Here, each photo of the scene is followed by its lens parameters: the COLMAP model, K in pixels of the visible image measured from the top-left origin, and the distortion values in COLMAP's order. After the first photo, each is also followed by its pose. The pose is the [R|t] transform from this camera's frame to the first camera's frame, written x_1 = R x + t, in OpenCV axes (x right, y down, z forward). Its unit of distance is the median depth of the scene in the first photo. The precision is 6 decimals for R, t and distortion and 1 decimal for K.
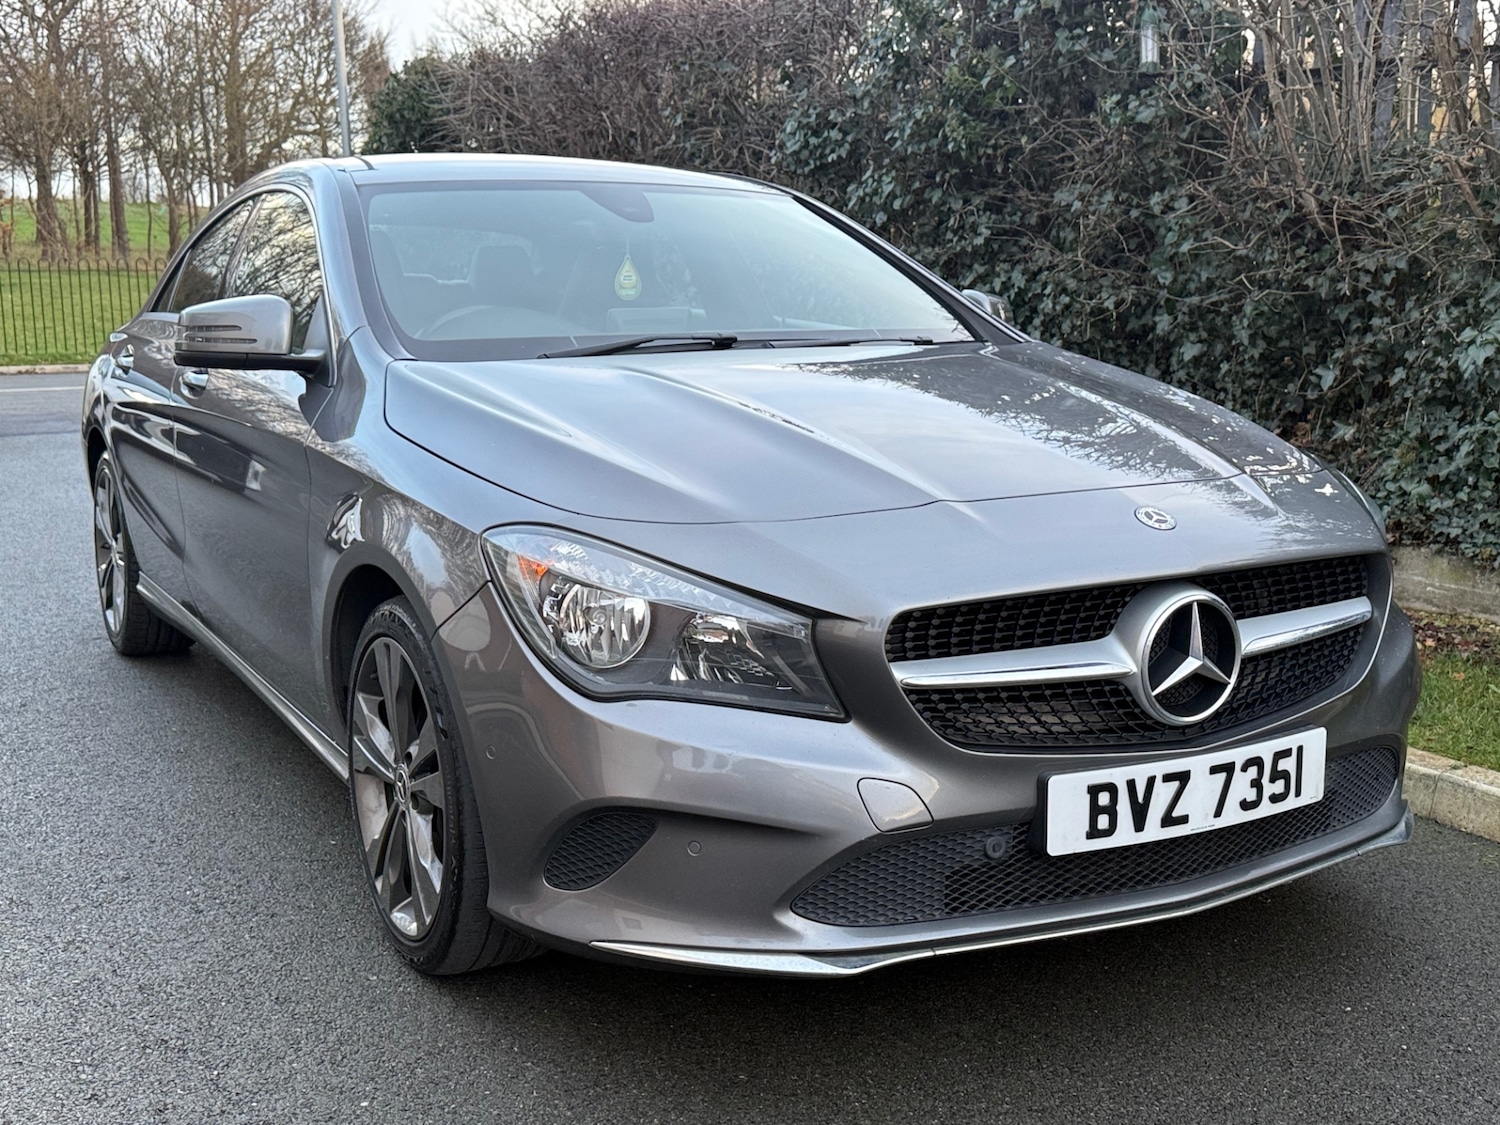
lens RADIAL K [[1641.5, 0, 738.9], [0, 1641.5, 564.5], [0, 0, 1]] dist [0.227738, -0.526240]
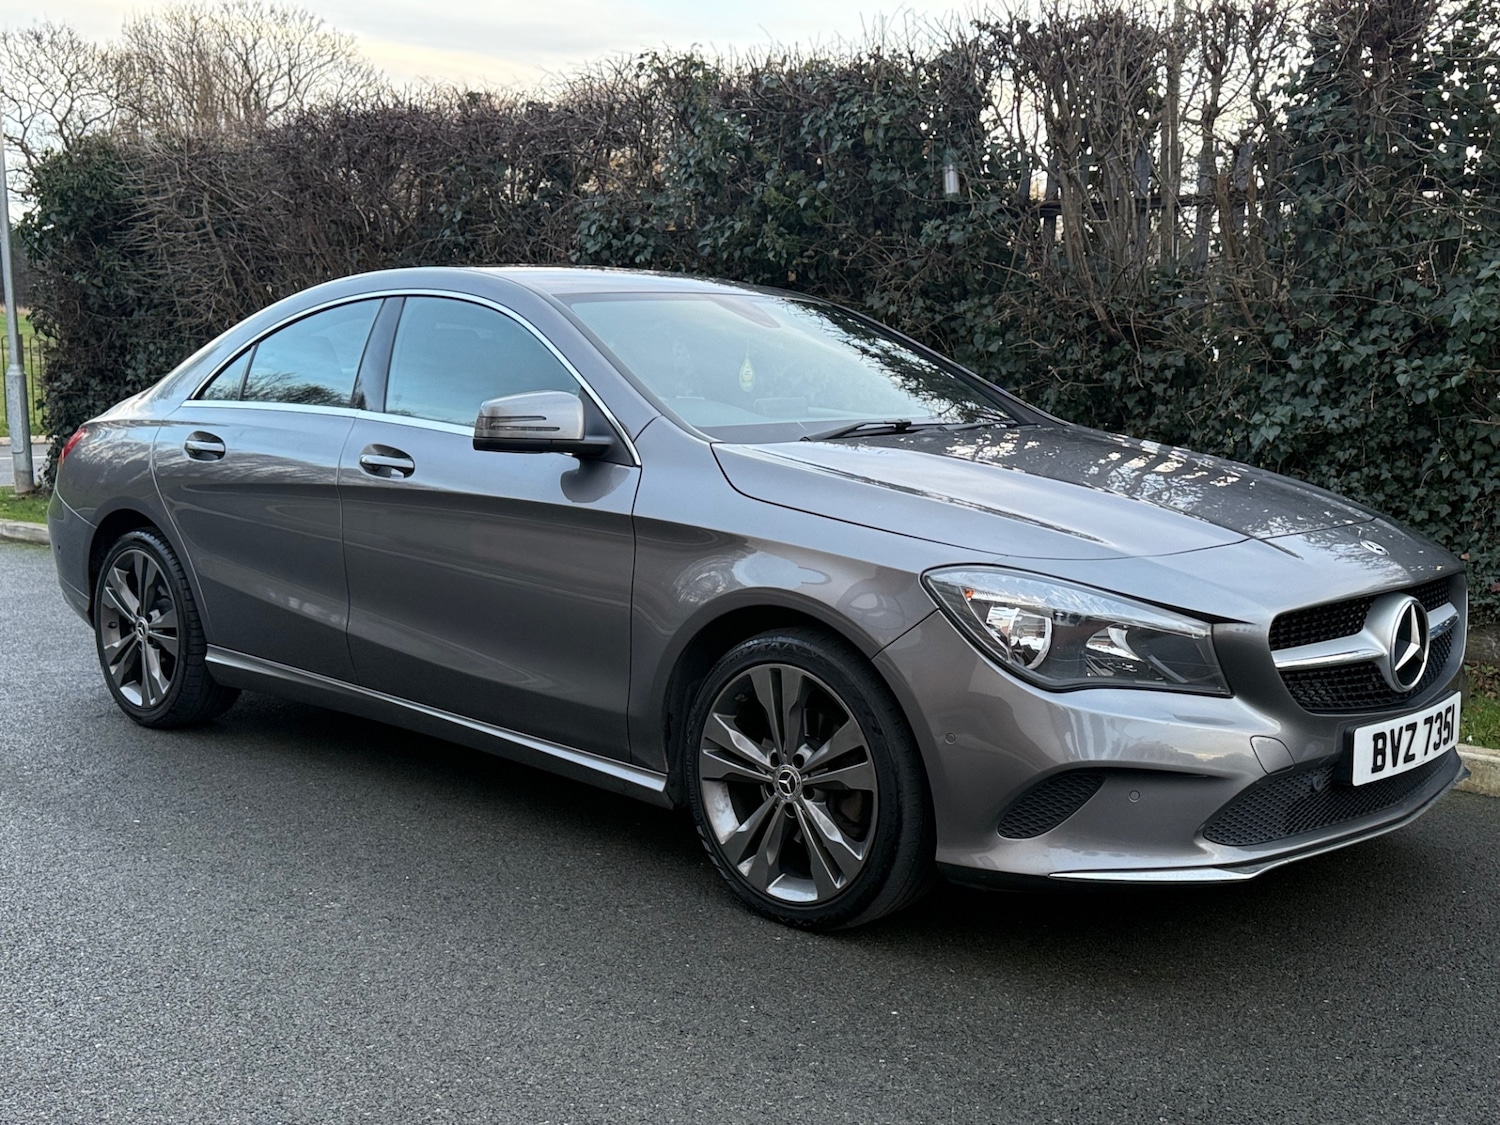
lens RADIAL K [[1641.5, 0, 738.9], [0, 1641.5, 564.5], [0, 0, 1]] dist [0.227738, -0.526240]
pose [[0.954561, -0.028752, 0.296625, -0.293101], [0.042702, 0.998260, -0.040657, 0.009143], [-0.294940, 0.051476, 0.954128, -0.087488]]
